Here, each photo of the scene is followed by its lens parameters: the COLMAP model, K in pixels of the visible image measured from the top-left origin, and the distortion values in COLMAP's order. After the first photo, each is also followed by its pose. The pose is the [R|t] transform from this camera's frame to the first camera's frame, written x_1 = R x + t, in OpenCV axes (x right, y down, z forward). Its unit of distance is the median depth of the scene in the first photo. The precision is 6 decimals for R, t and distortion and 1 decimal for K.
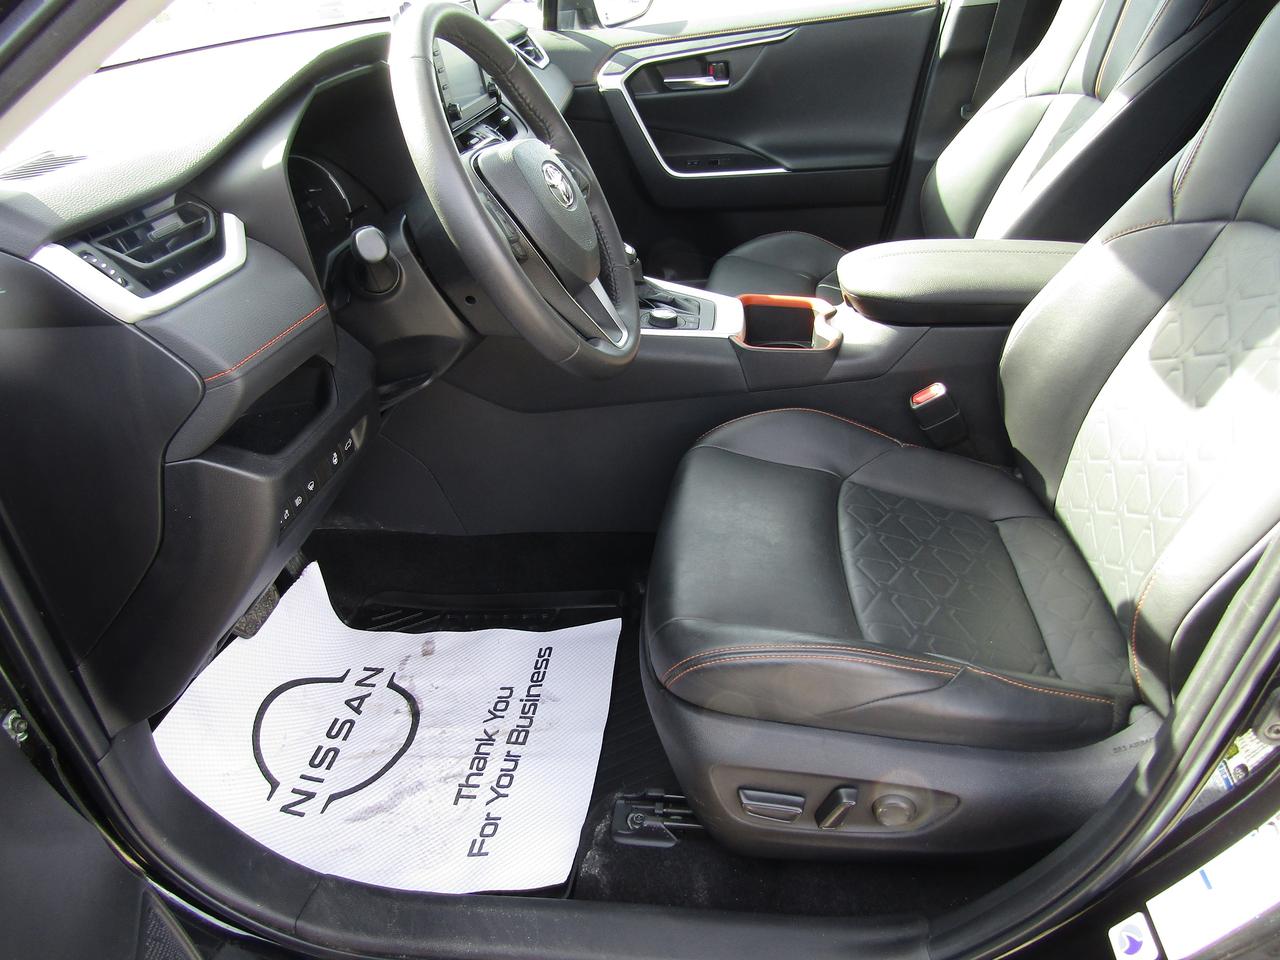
lens RADIAL K [[908.2, 0, 638.2], [0, 908.2, 483.3], [0, 0, 1]] dist [0.000319, -0.006831]
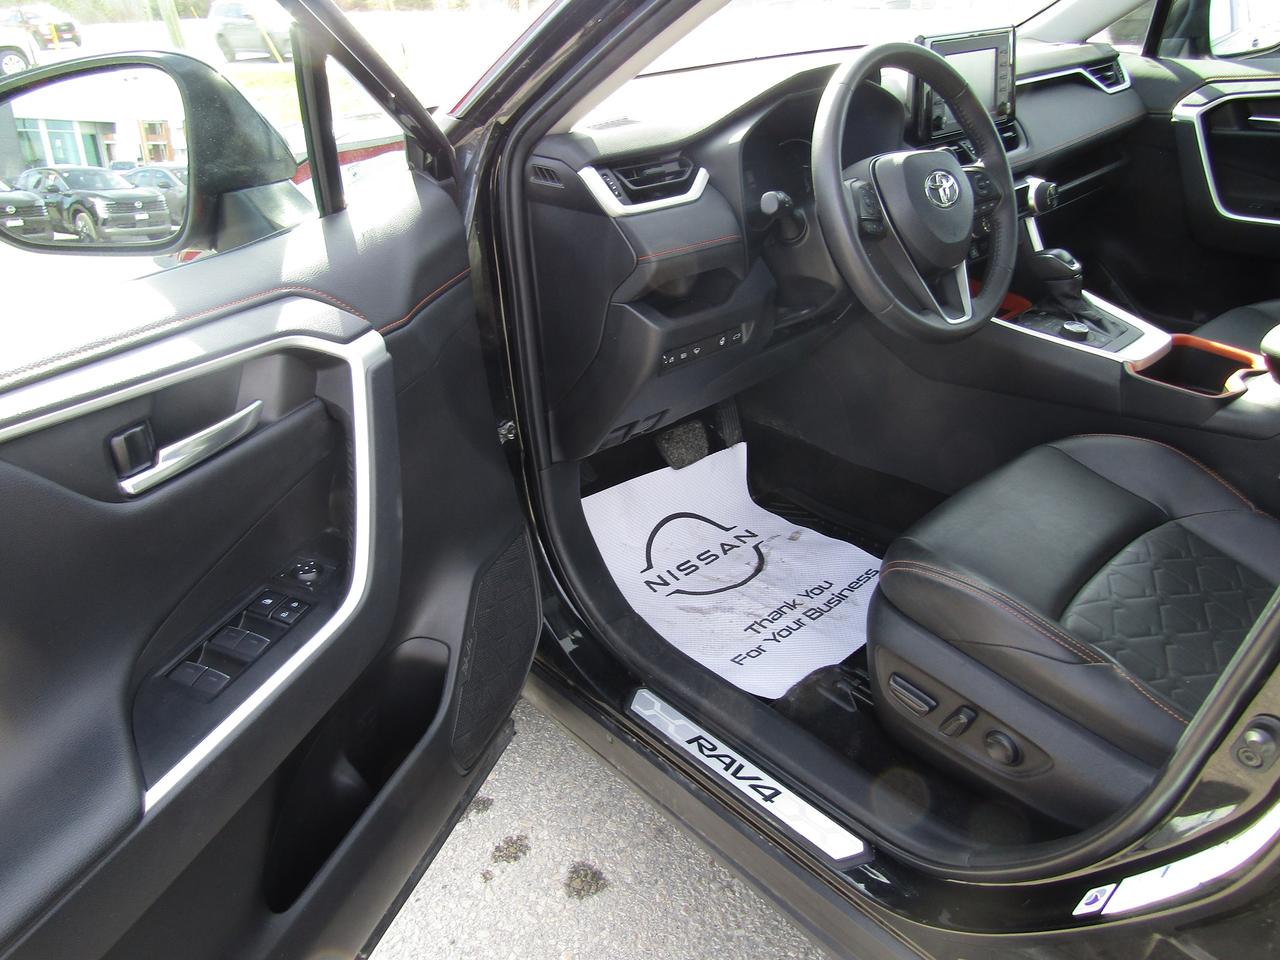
lens RADIAL K [[908.2, 0, 638.2], [0, 908.2, 483.3], [0, 0, 1]] dist [0.000319, -0.006831]
pose [[0.752283, 0.346863, -0.560140, 0.333522], [-0.339641, 0.932686, 0.121413, 0.039313], [0.564549, 0.098909, 0.819452, -0.194471]]
